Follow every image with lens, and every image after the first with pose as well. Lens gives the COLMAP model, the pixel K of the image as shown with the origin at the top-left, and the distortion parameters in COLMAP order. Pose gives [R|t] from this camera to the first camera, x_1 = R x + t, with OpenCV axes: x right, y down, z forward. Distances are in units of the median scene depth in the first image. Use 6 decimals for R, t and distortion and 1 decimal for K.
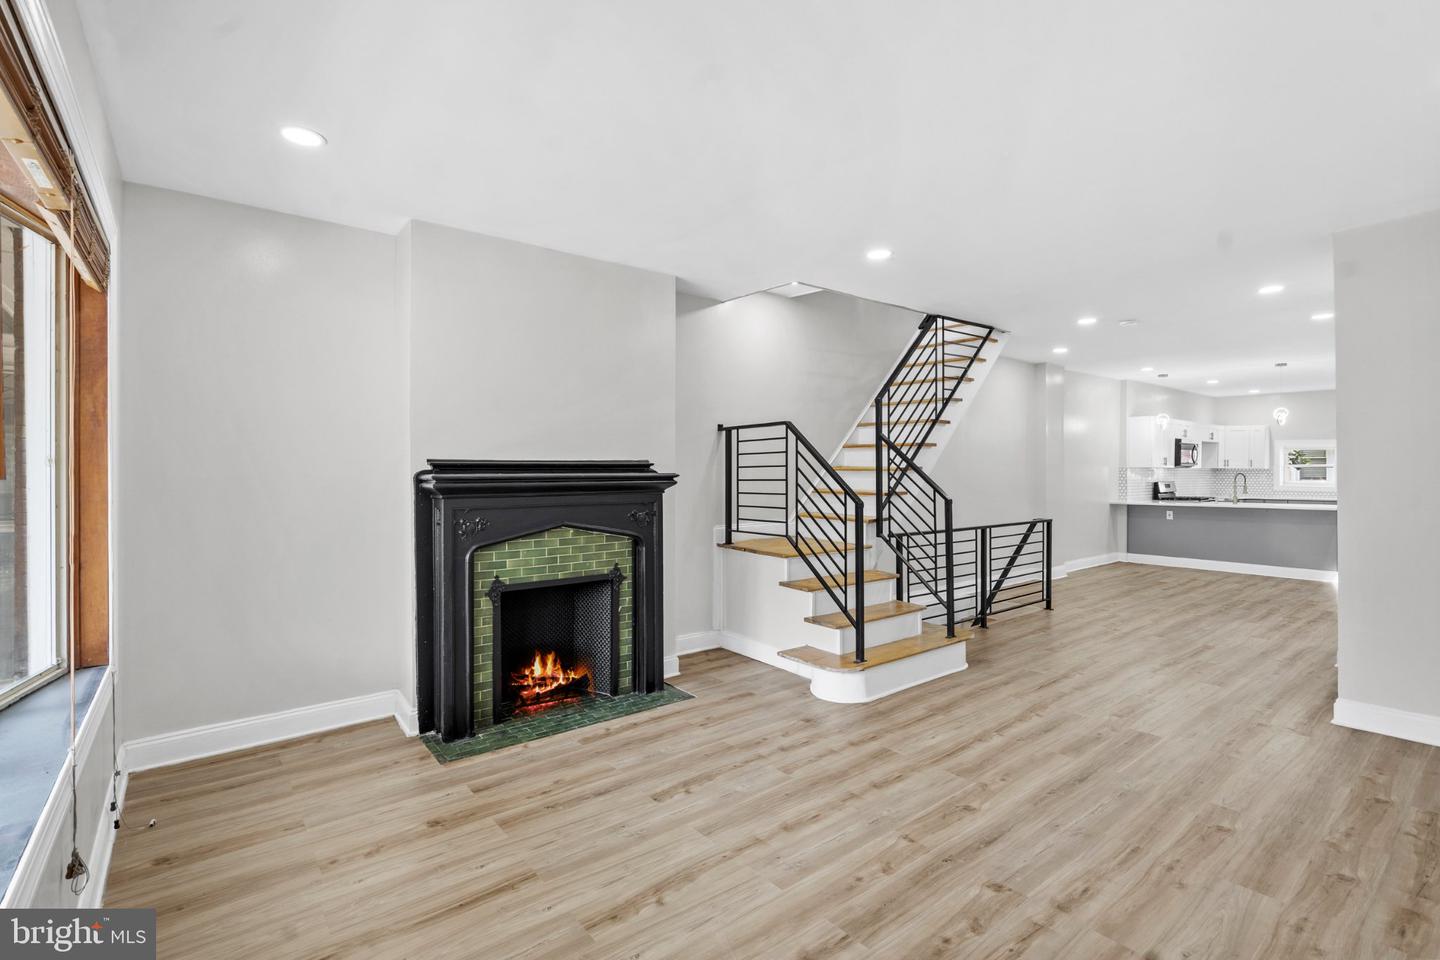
lens RADIAL K [[665.4, 0, 713.6], [0, 665.4, 470.7], [0, 0, 1]] dist [-0.002578, 0.000838]
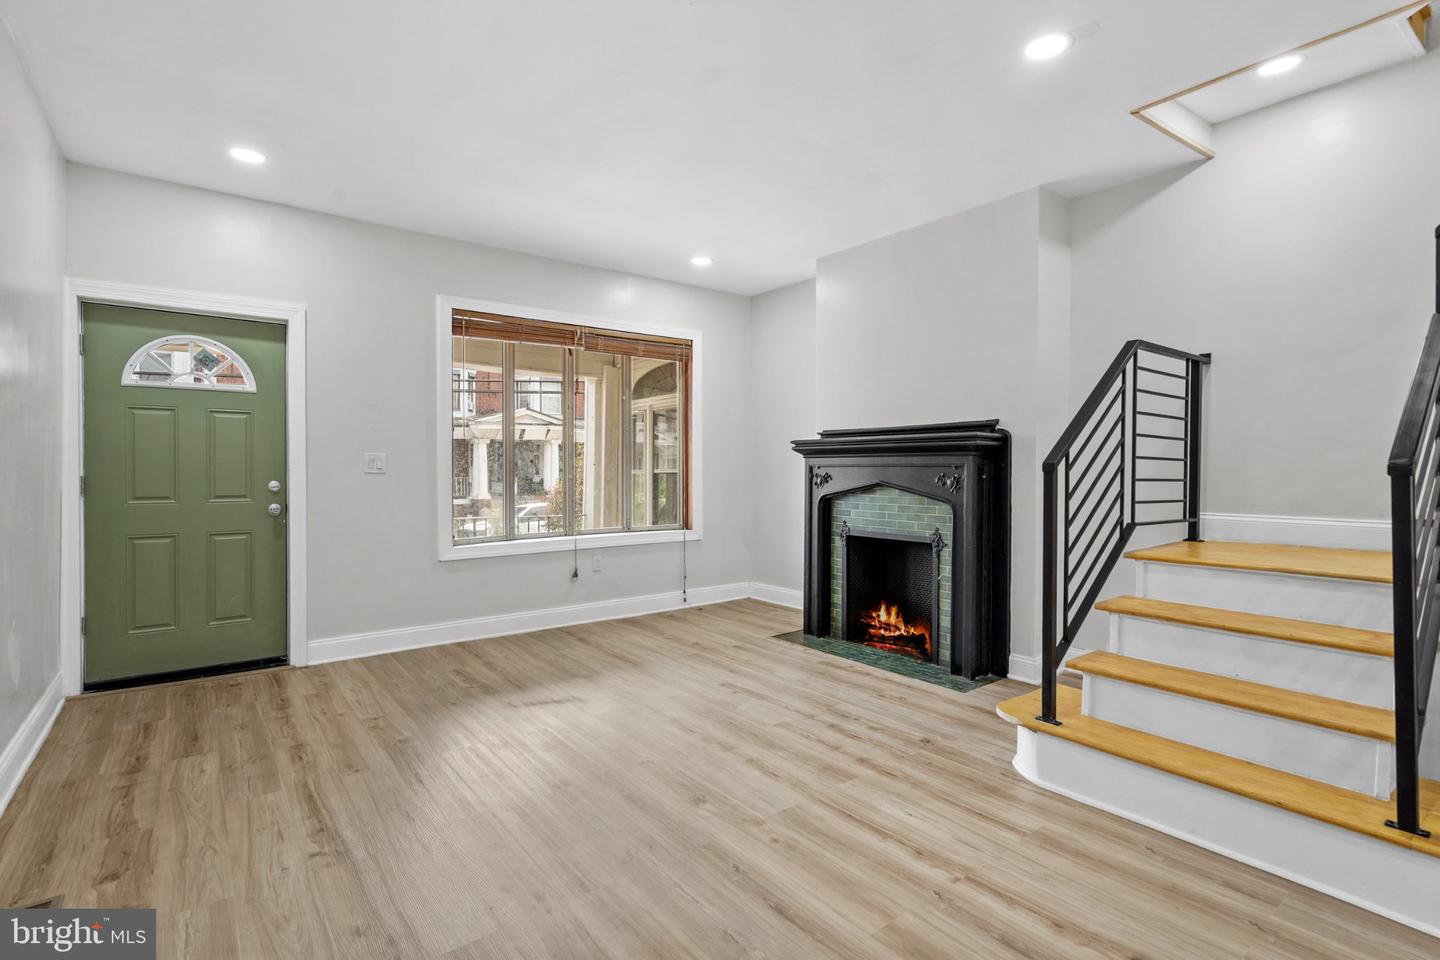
lens RADIAL K [[665.4, 0, 715.3], [0, 665.4, 482.0], [0, 0, 1]] dist [-0.002578, 0.000838]
pose [[-0.005468, 0.020628, -0.999772, 1.021039], [-0.005101, 0.999774, 0.020656, 0.066639], [0.999972, 0.005212, -0.005362, 0.849988]]
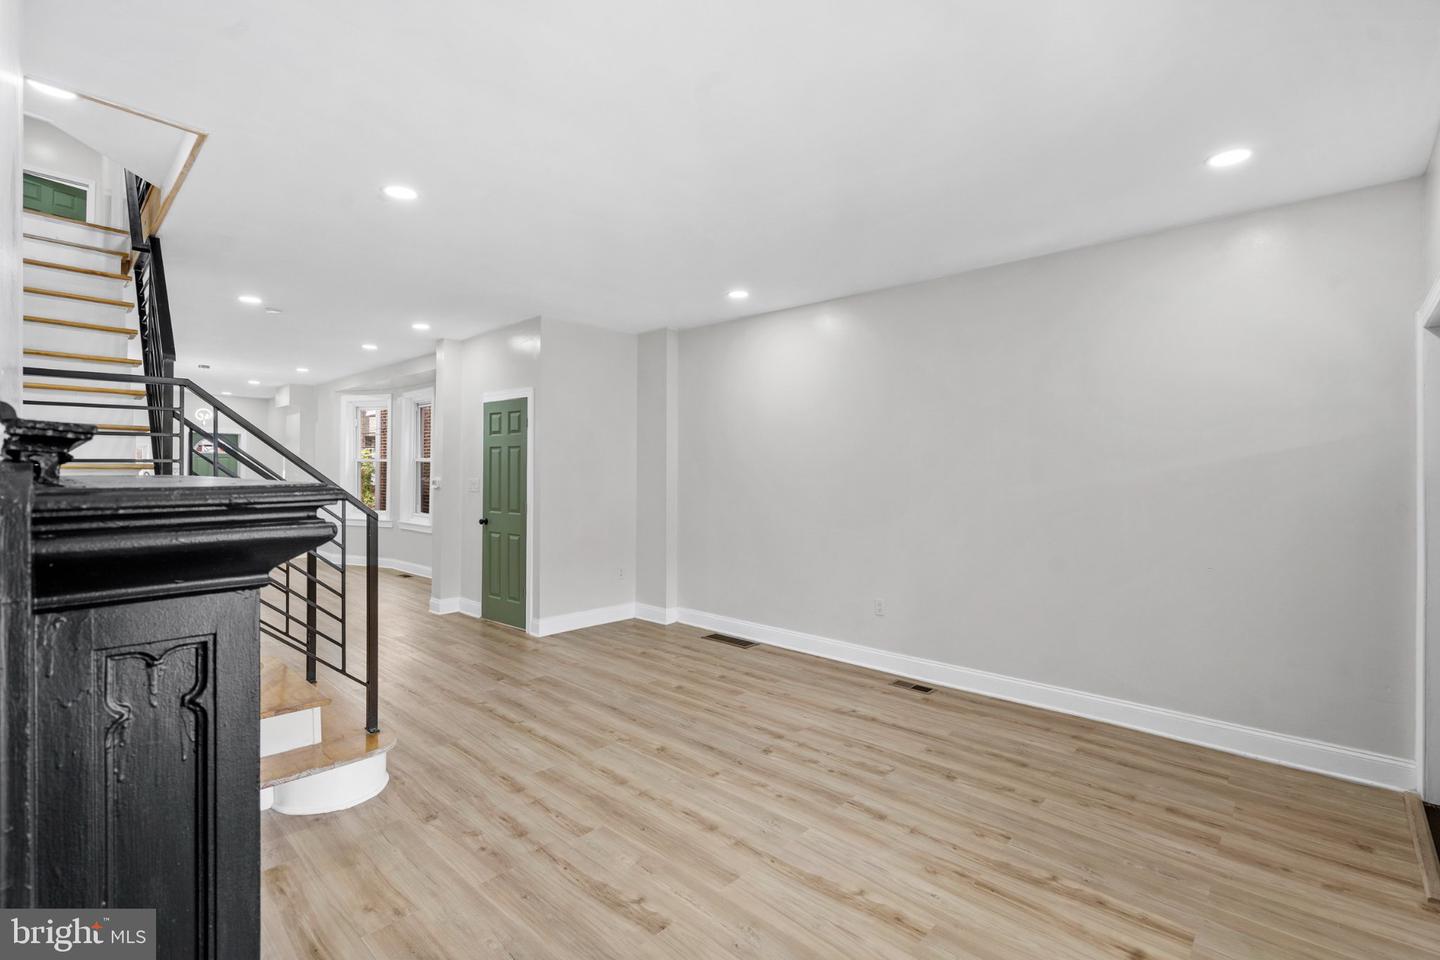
lens RADIAL K [[665.4, 0, 717.6], [0, 665.4, 474.5], [0, 0, 1]] dist [-0.002578, 0.000838]
pose [[-0.156539, -0.004009, 0.987664, -0.693514], [-0.003377, 0.999988, 0.003524, 0.000374], [-0.987666, -0.002783, -0.156551, 0.905495]]
